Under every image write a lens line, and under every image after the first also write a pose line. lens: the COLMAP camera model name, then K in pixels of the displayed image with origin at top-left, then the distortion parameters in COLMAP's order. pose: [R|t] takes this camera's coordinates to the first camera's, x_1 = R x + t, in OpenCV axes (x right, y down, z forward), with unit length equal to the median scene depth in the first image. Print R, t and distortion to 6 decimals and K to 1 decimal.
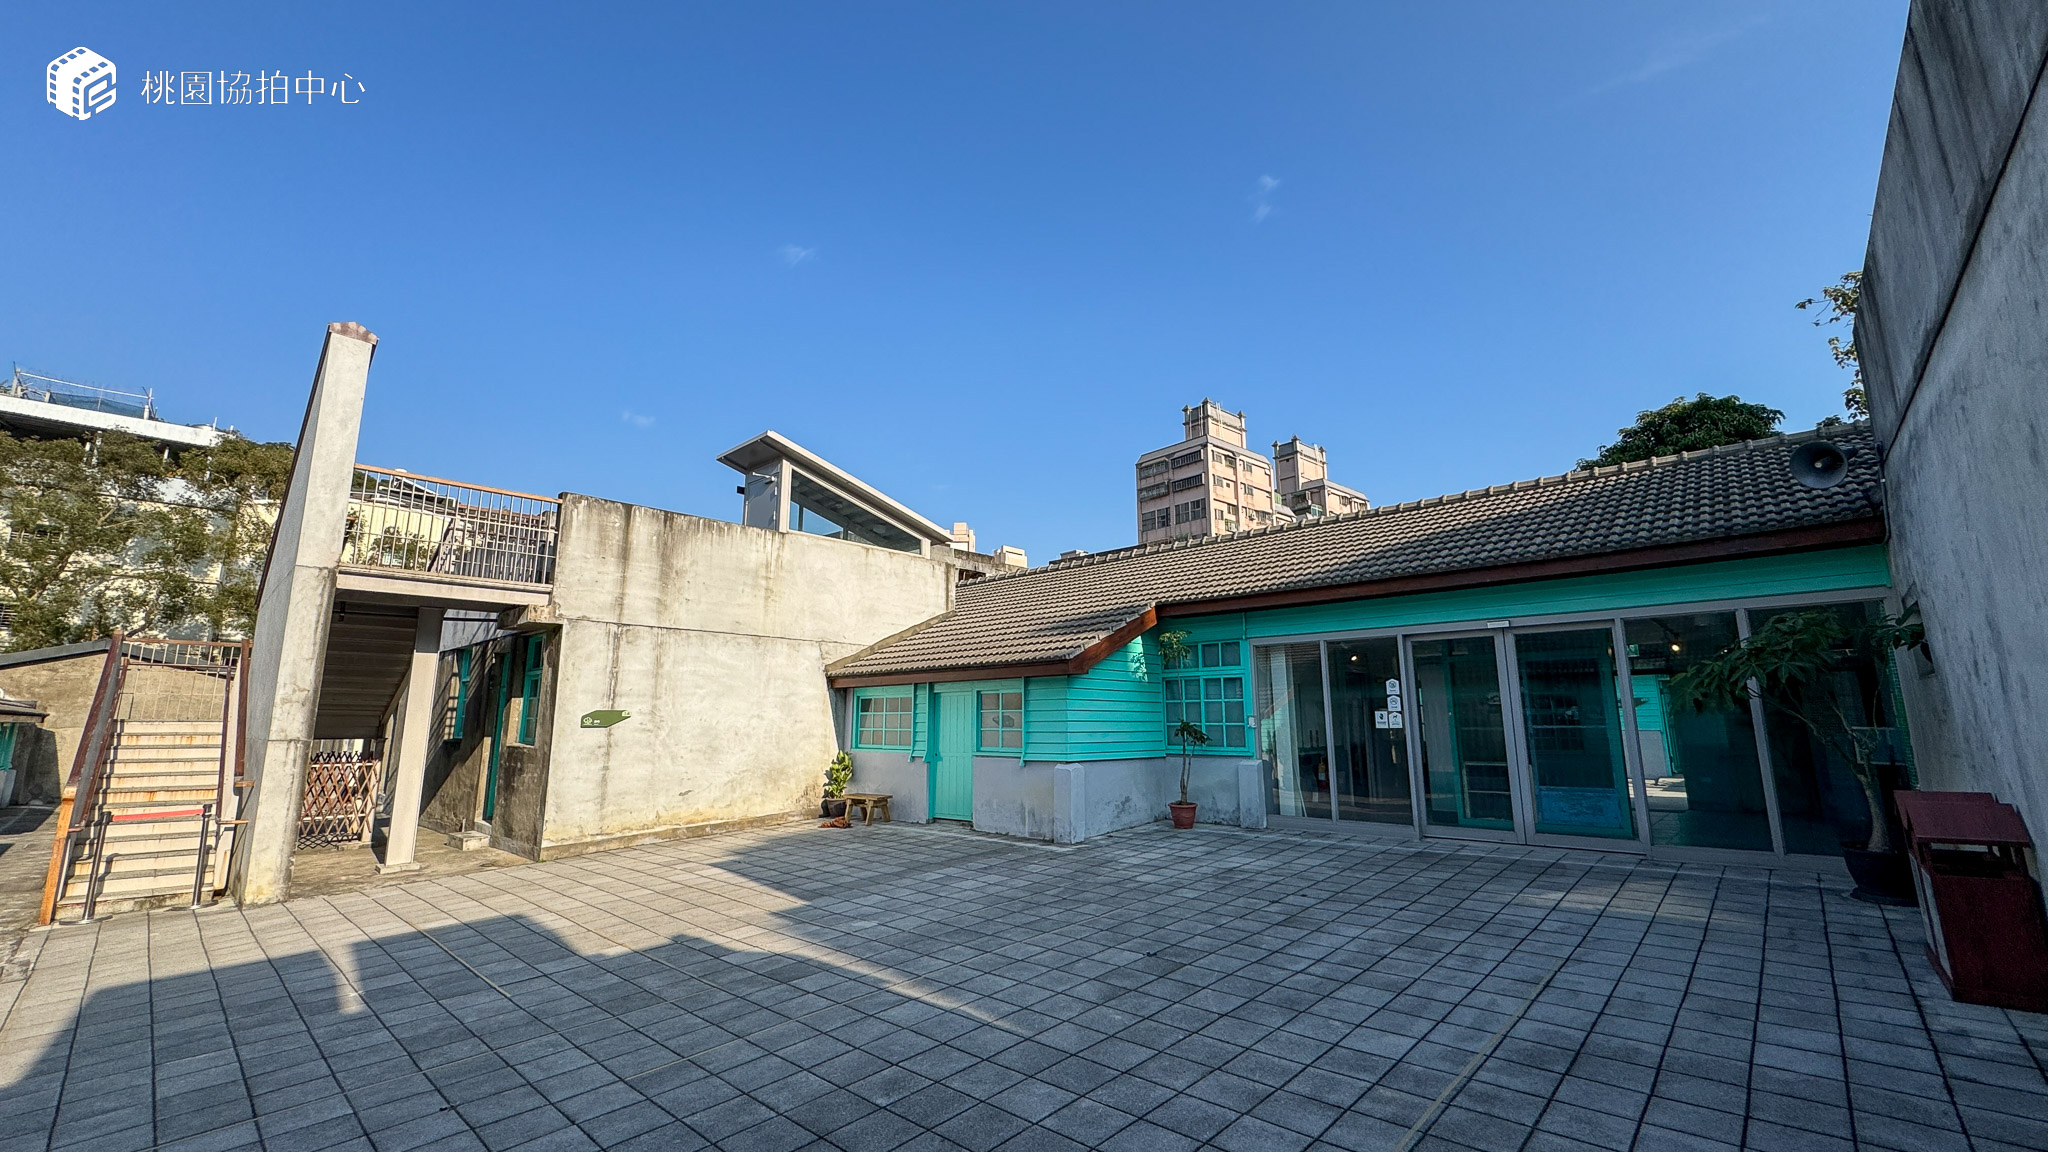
lens RADIAL K [[808.7, 0, 1022.4], [0, 808.7, 566.4], [0, 0, 1]] dist [-0.003168, 0.000641]
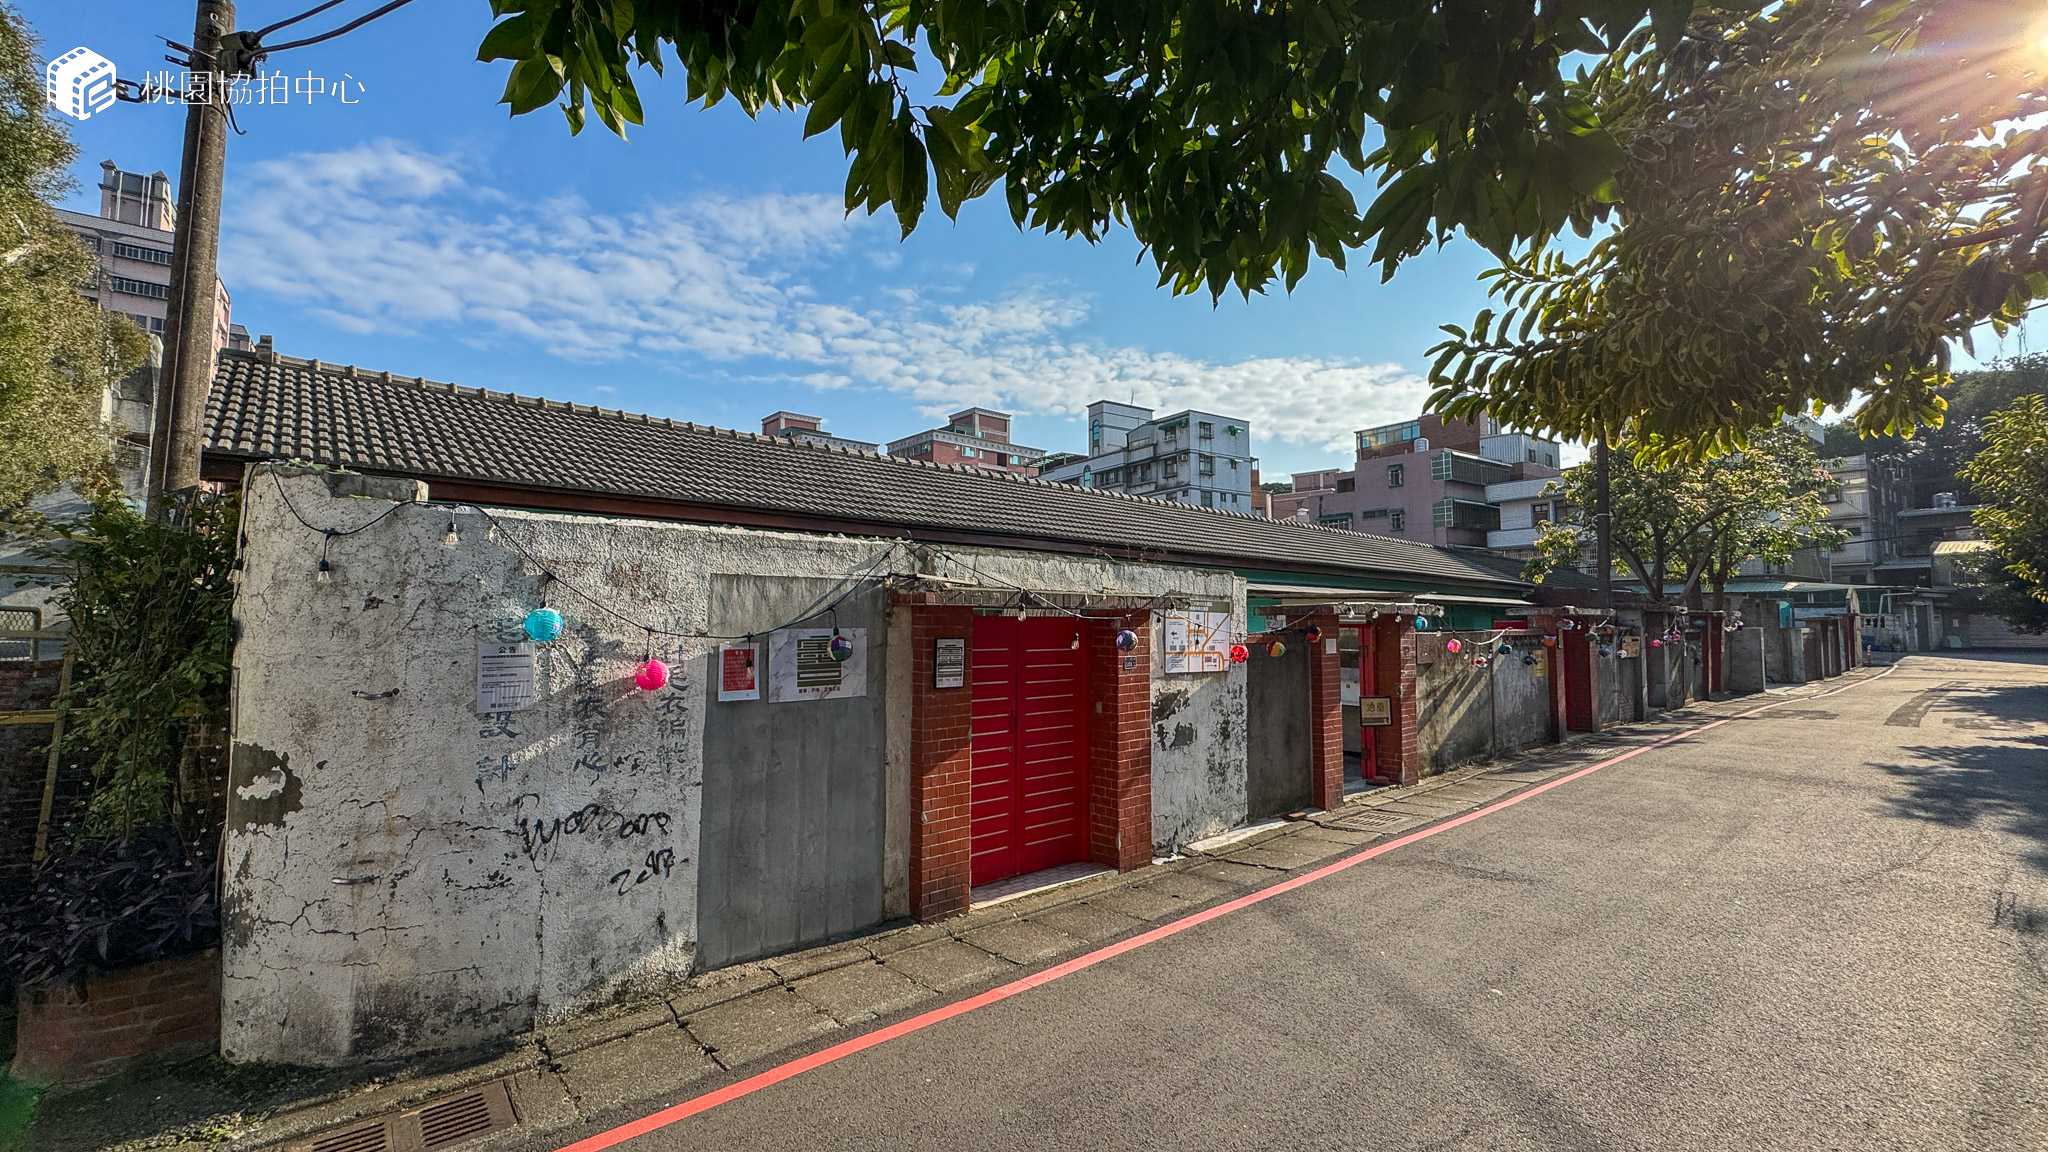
lens RADIAL K [[808.7, 0, 1022.5], [0, 808.7, 570.1], [0, 0, 1]] dist [-0.003168, 0.000641]
pose [[0.076139, 0.073120, 0.994413, -4.171056], [-0.191219, 0.979867, -0.057410, 0.321372], [-0.978590, -0.185779, 0.088588, 1.390314]]
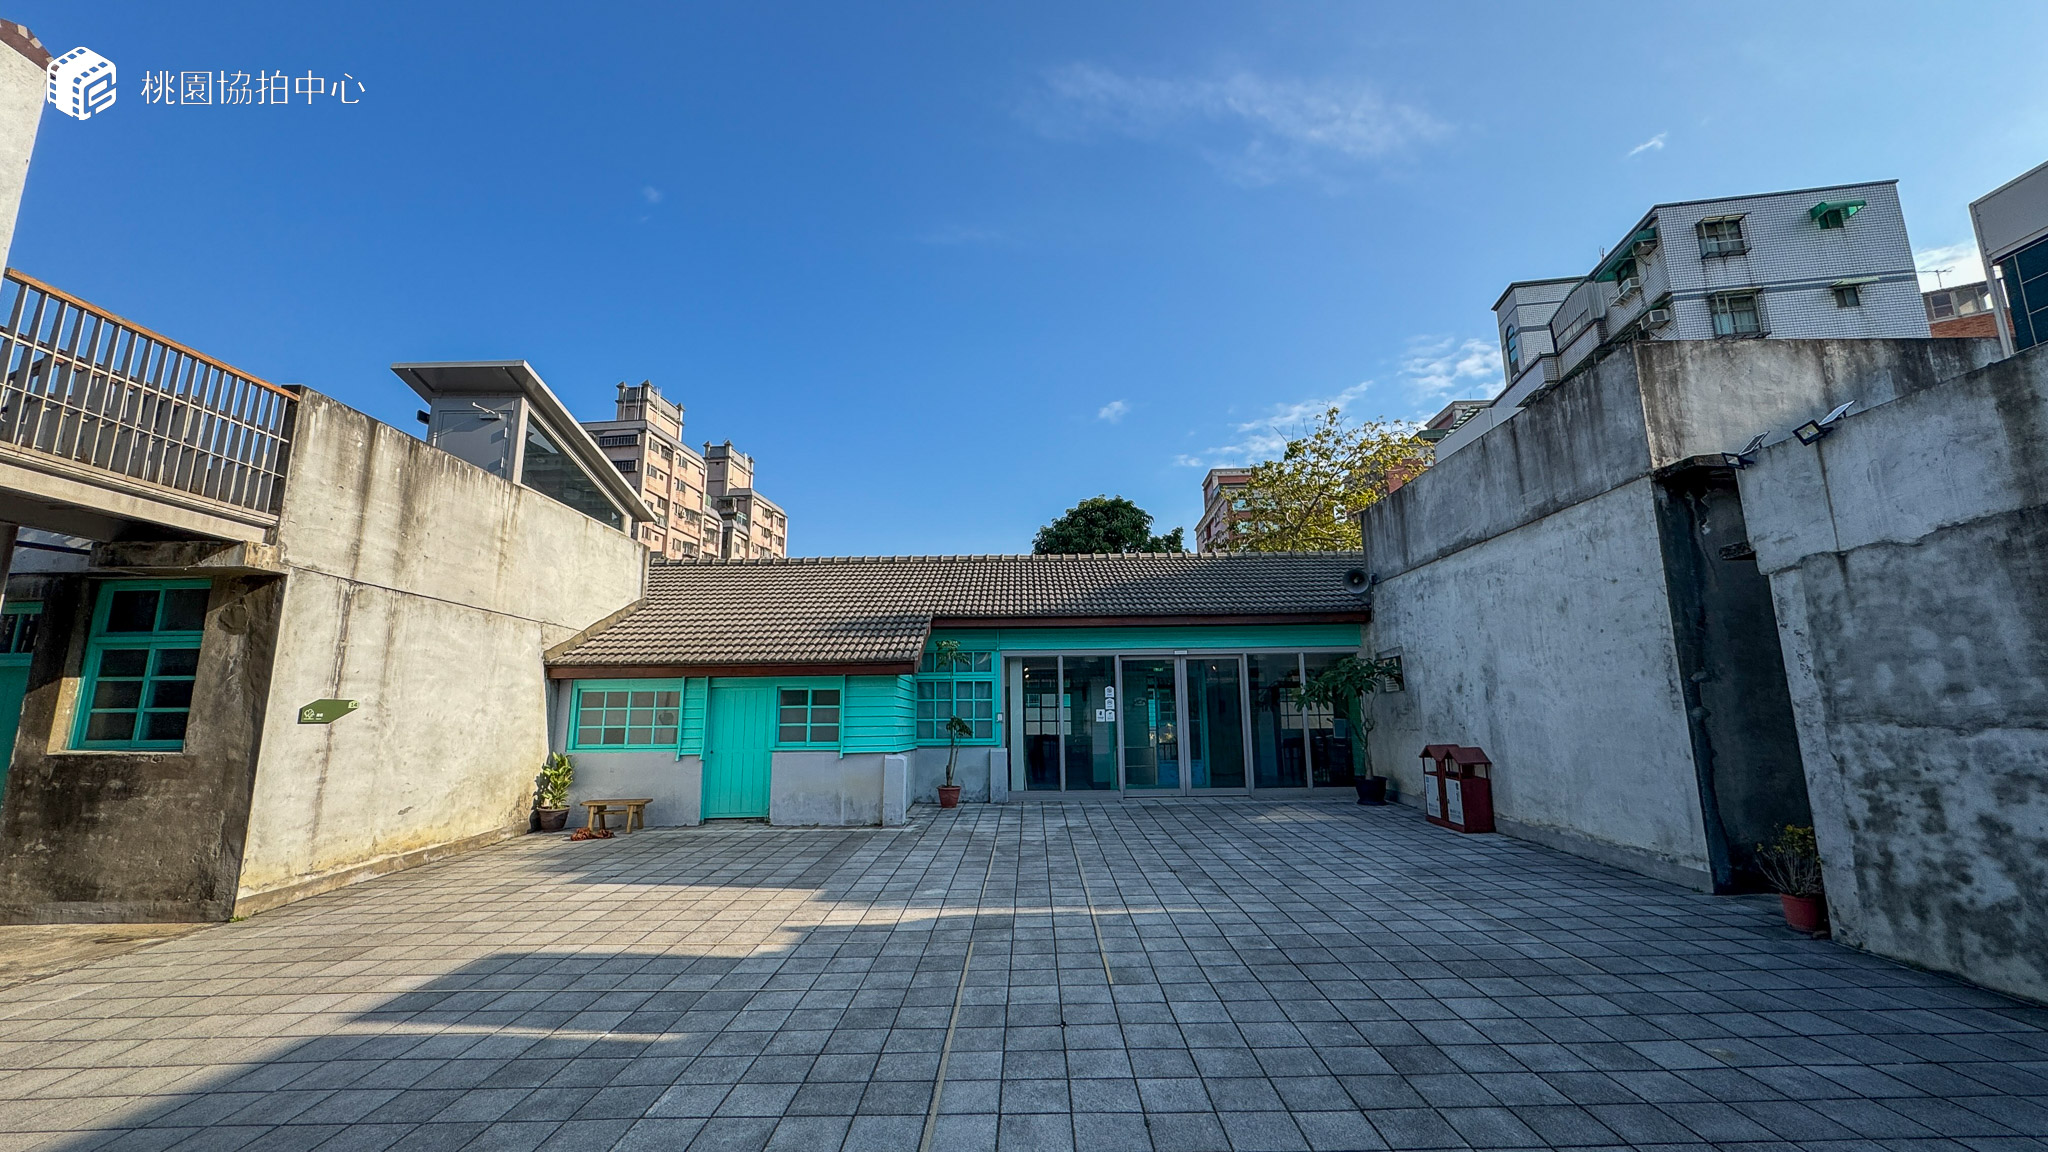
lens RADIAL K [[808.7, 0, 1021.6], [0, 808.7, 570.4], [0, 0, 1]] dist [-0.003168, 0.000641]
pose [[0.736285, 0.122979, 0.665402, -0.513573], [-0.121836, 0.991369, -0.048409, 0.022507], [-0.665612, -0.045427, 0.744914, 0.058378]]
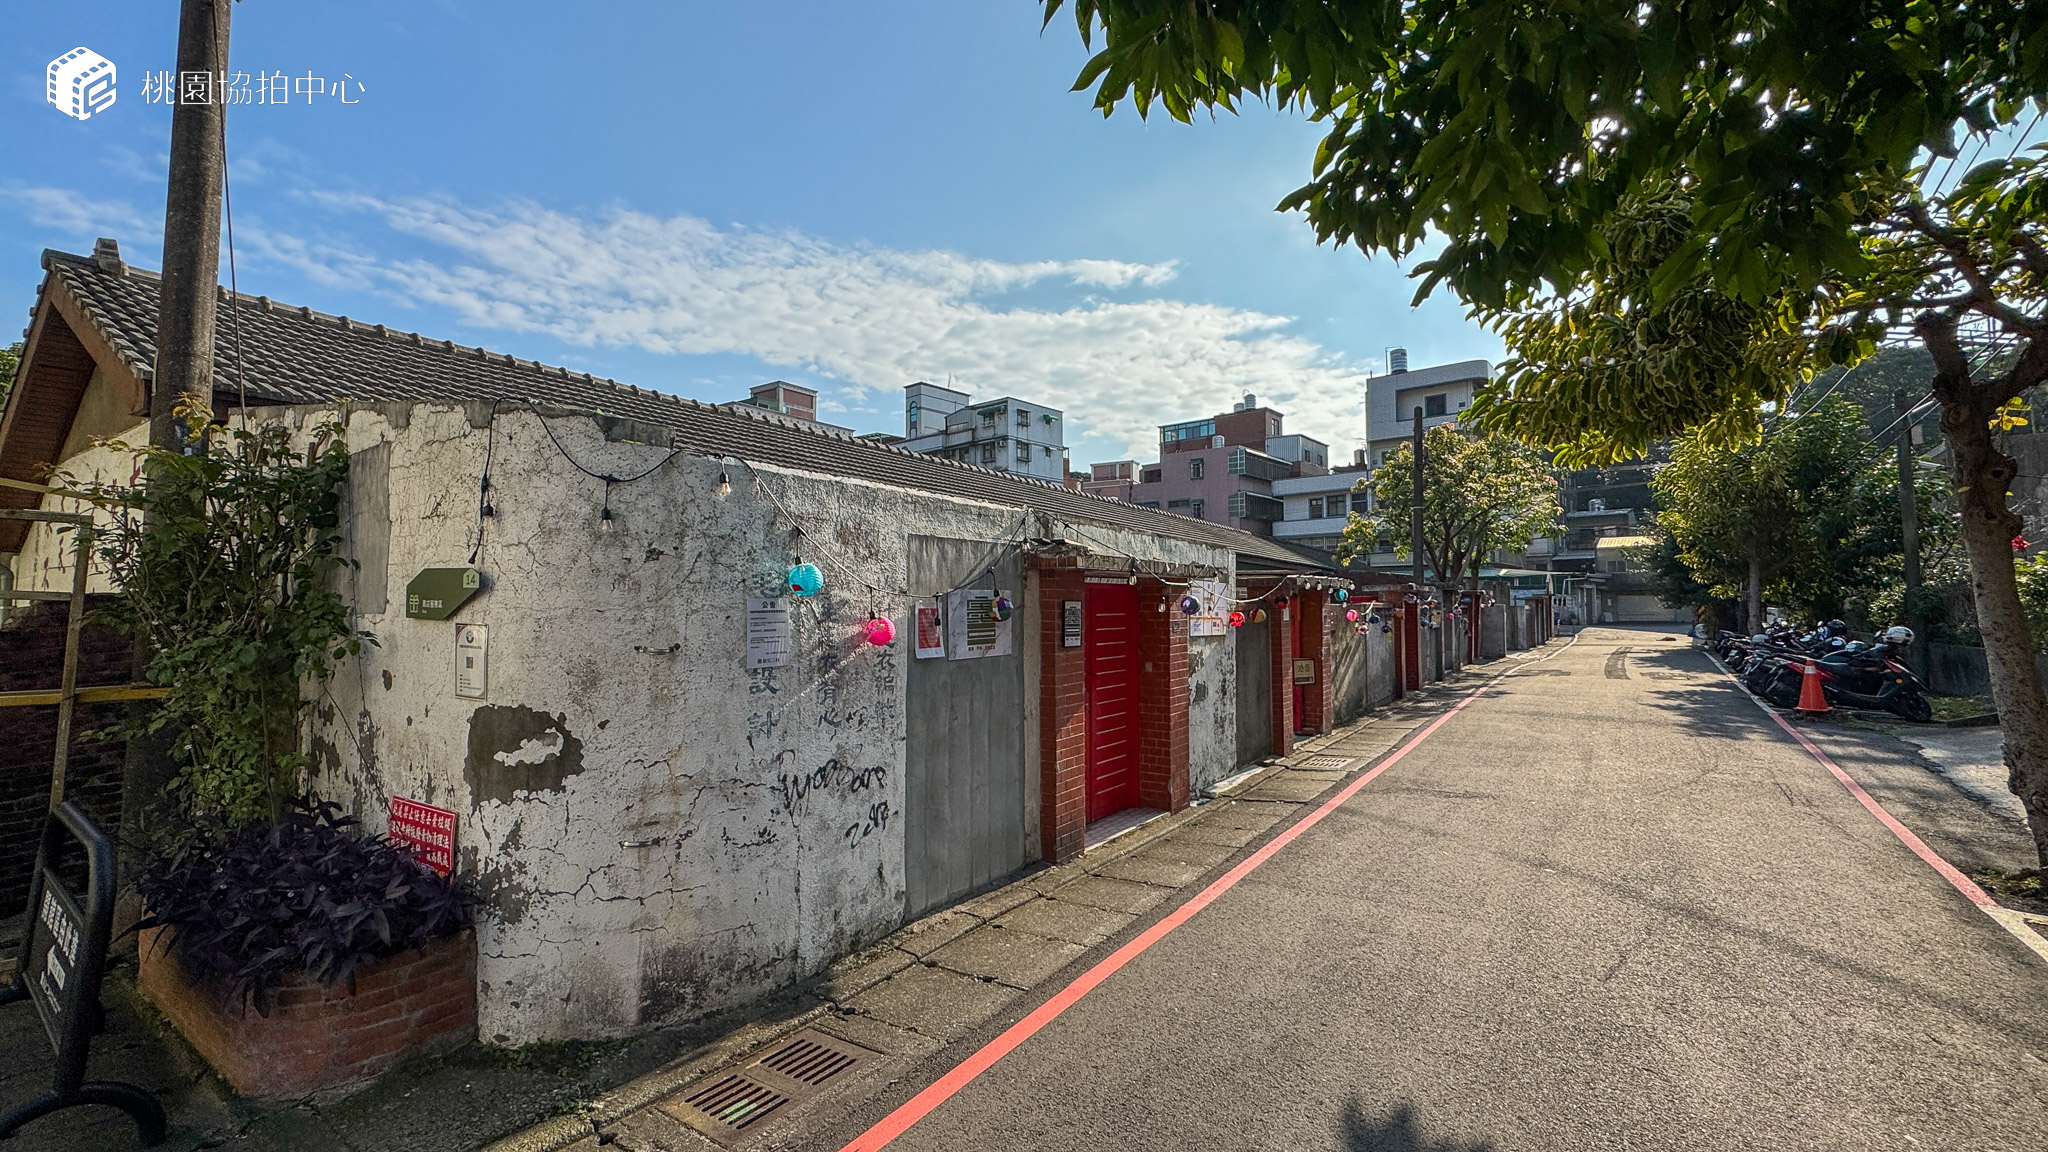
lens RADIAL K [[808.7, 0, 1019.4], [0, 808.7, 568.7], [0, 0, 1]] dist [-0.003168, 0.000641]
pose [[-0.168567, 0.054043, 0.984208, -4.195597], [-0.183807, 0.979258, -0.085252, 0.371307], [-0.968401, -0.195275, -0.155137, 1.581874]]
